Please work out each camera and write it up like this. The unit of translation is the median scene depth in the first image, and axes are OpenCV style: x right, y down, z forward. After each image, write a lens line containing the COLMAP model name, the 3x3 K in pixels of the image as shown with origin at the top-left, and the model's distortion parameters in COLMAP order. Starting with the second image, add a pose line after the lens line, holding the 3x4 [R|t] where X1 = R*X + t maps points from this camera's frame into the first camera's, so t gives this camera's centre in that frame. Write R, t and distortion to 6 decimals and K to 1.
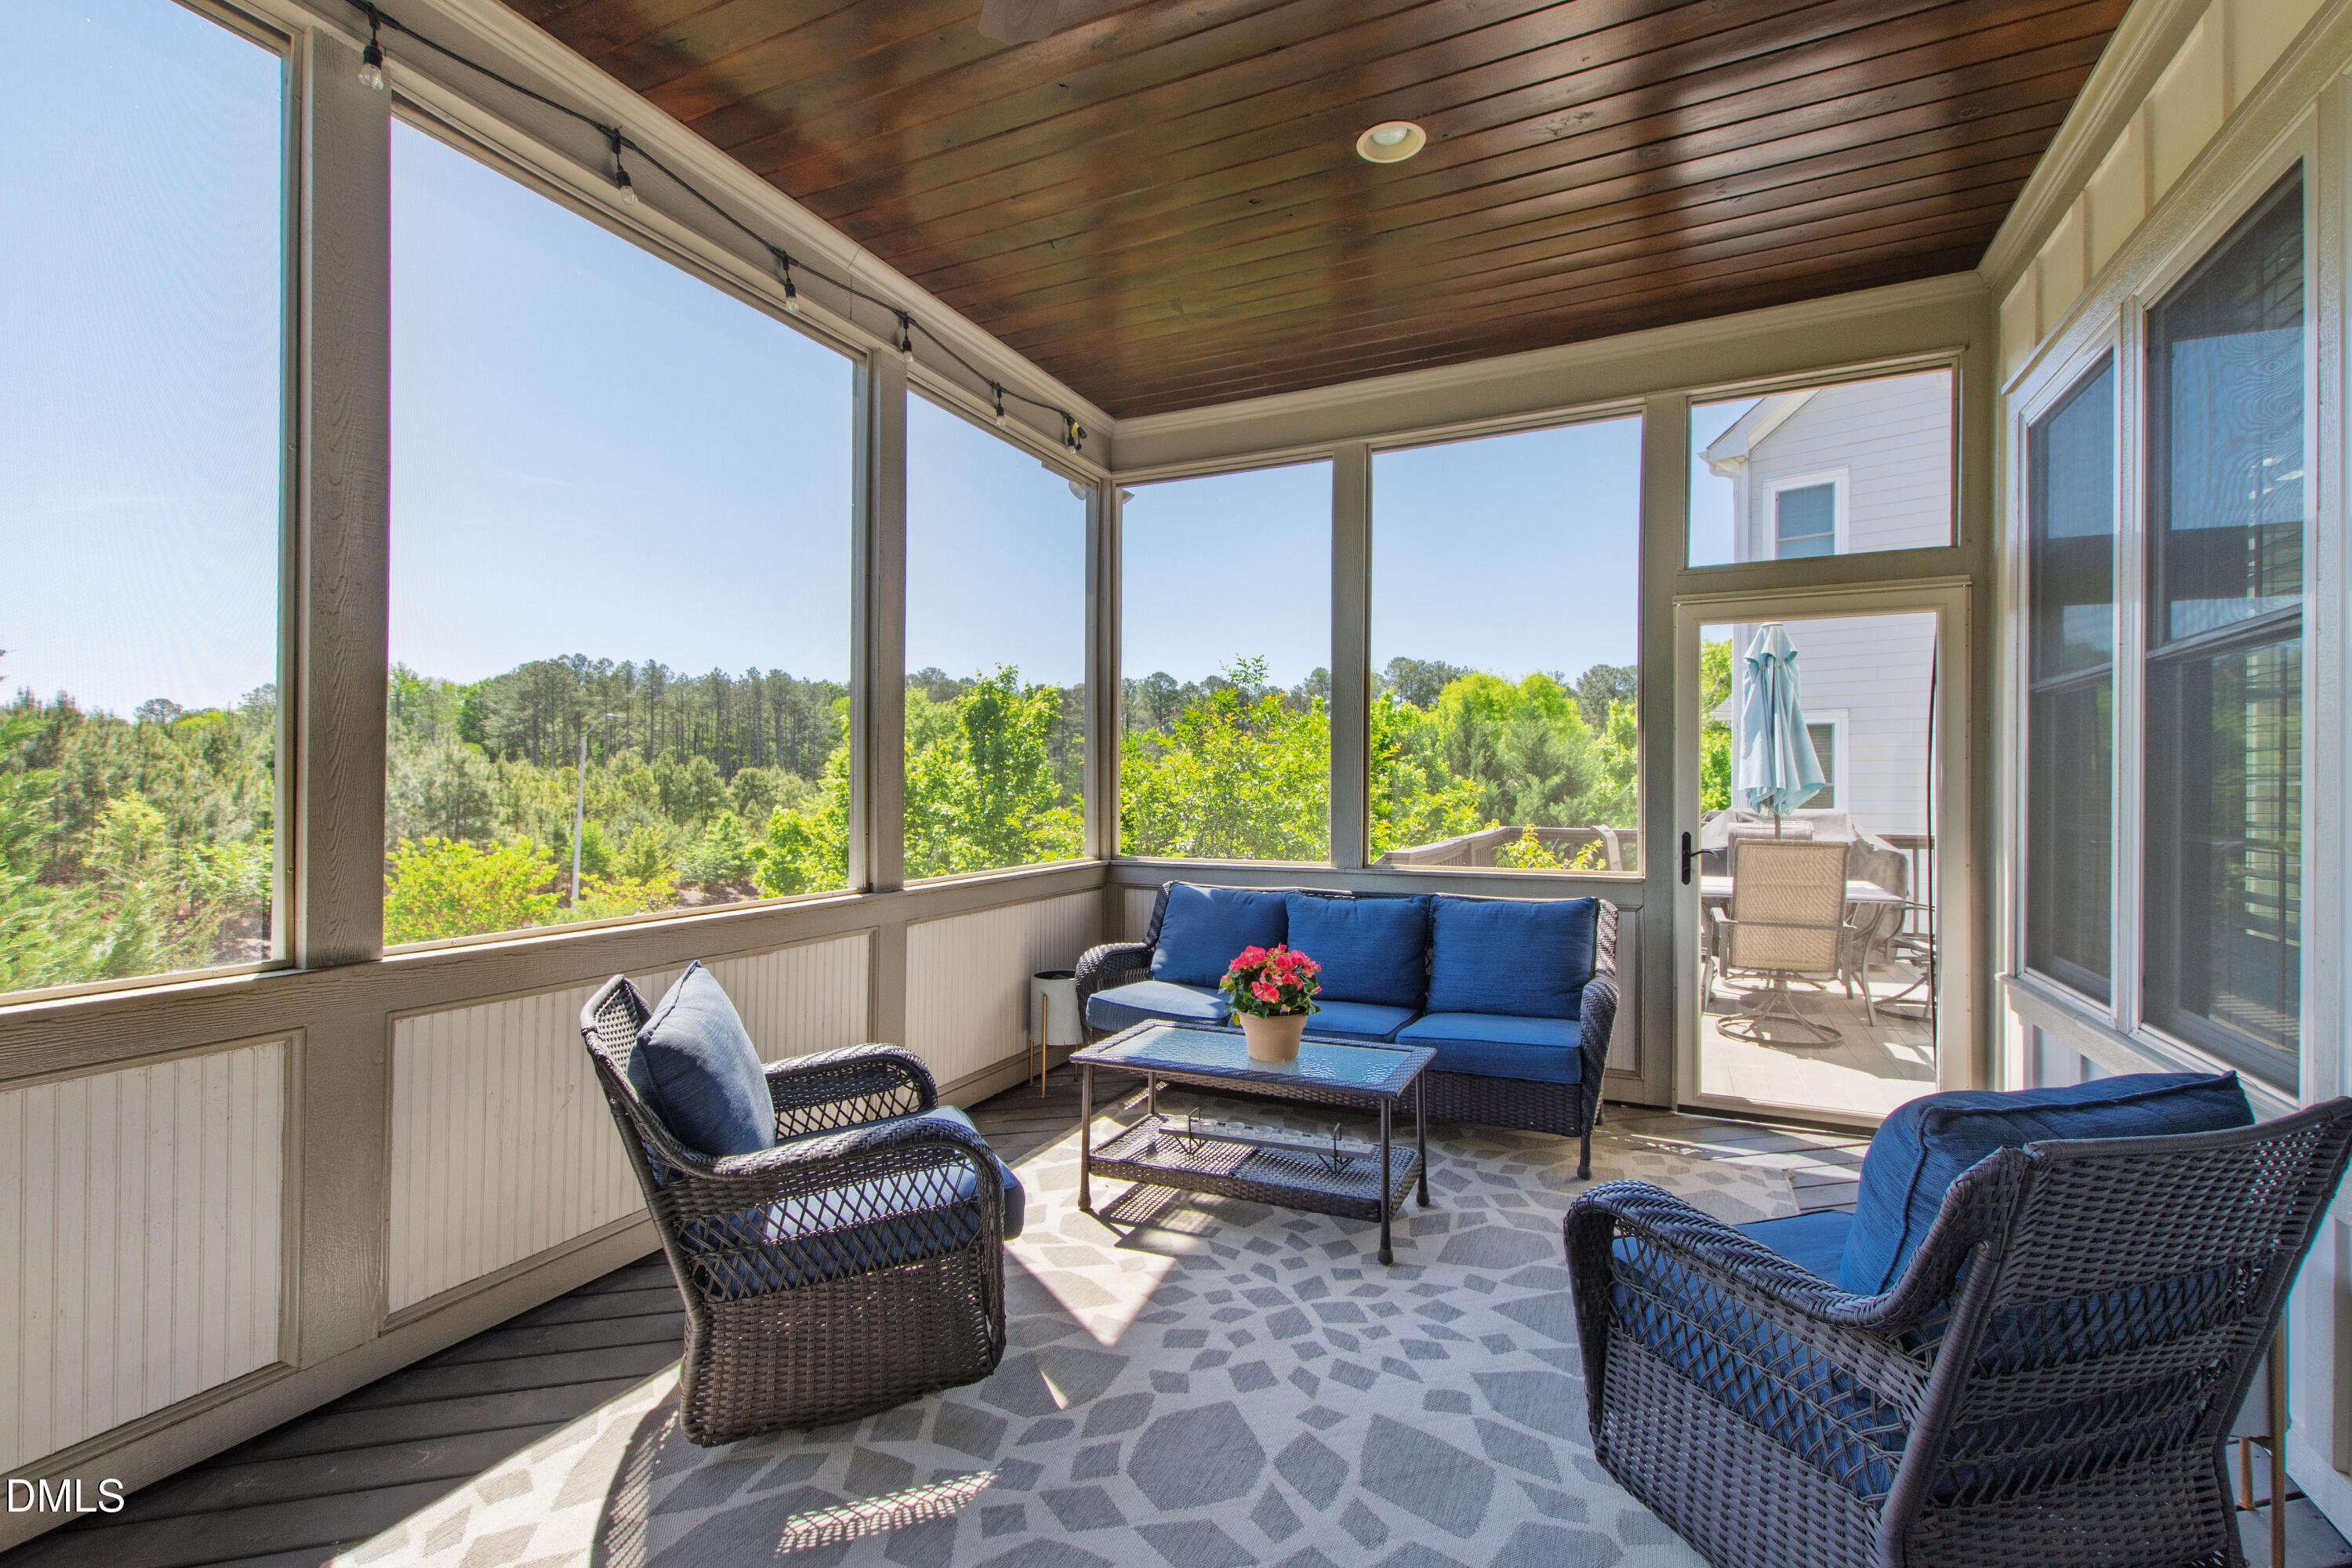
lens RADIAL K [[1046.9, 0, 1166.9], [0, 1046.9, 776.2], [0, 0, 1]] dist [0.006124, 0.000402]
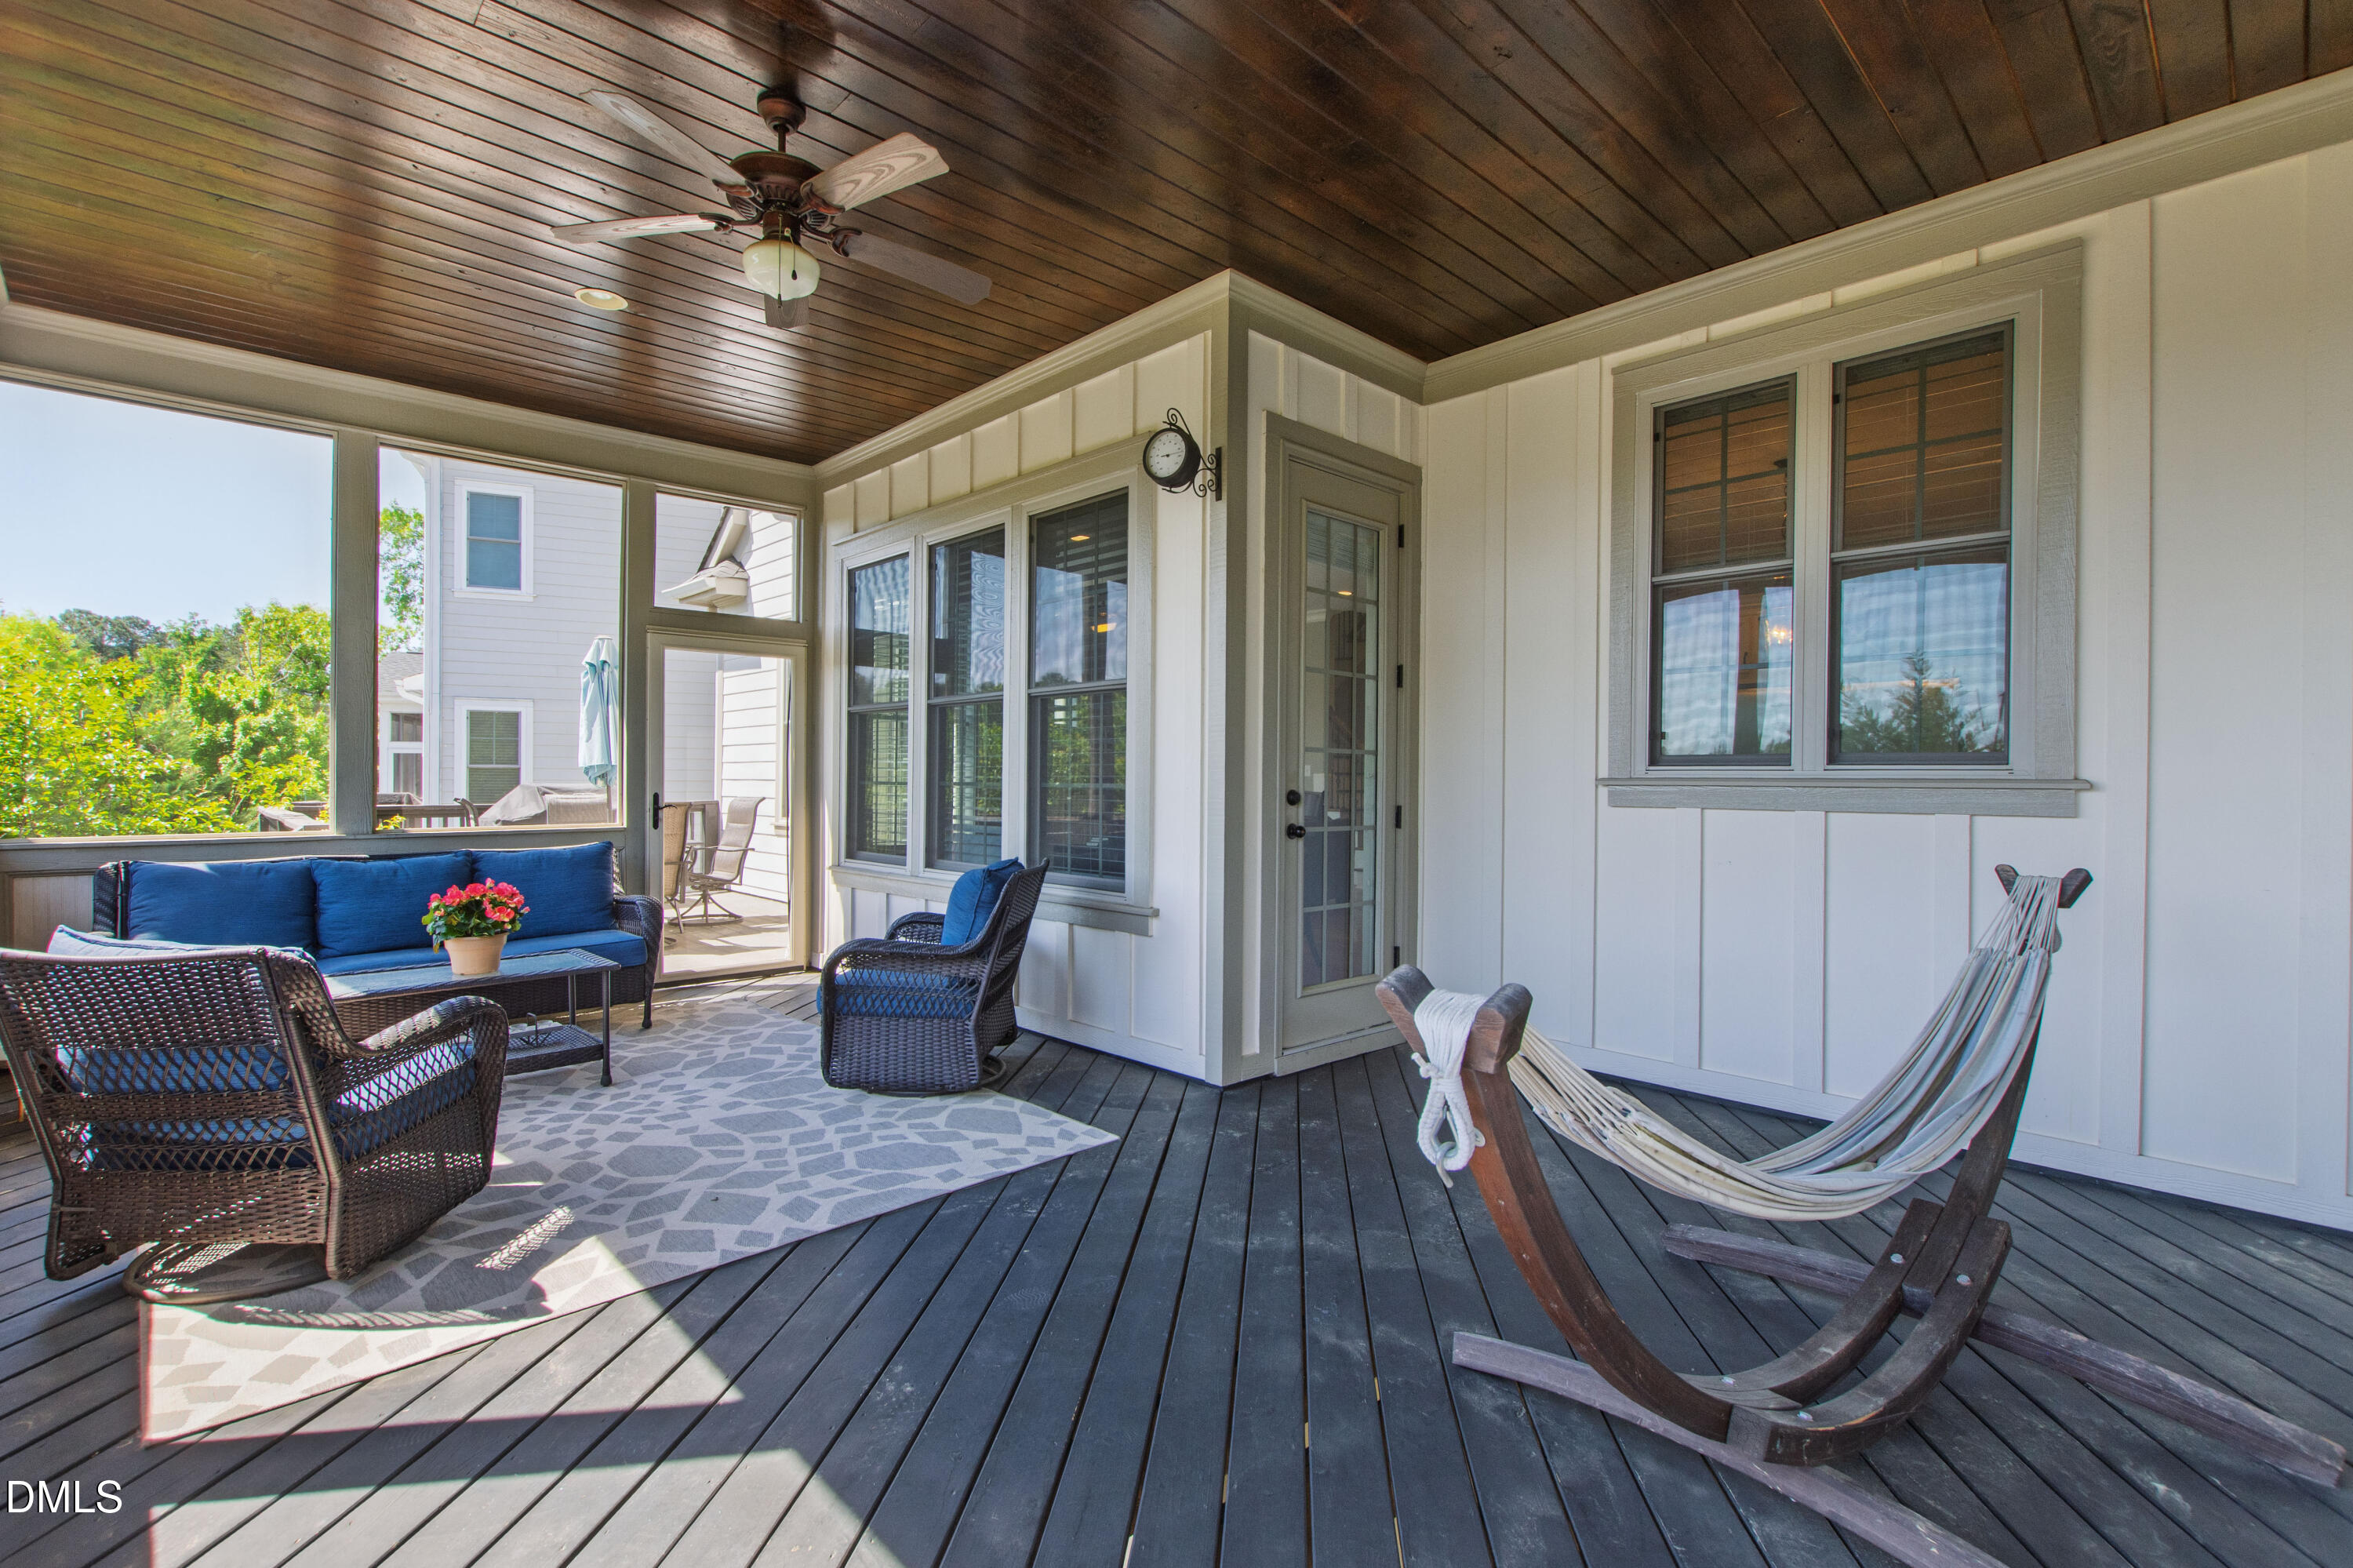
lens RADIAL K [[1047.3, 0, 1164.8], [0, 1047.3, 778.1], [0, 0, 1]] dist [0.006124, 0.000402]
pose [[0.350880, -0.000345, 0.936421, -0.742086], [-0.013070, 0.999901, 0.005266, 0.020849], [-0.936329, -0.014087, 0.350840, -0.185723]]
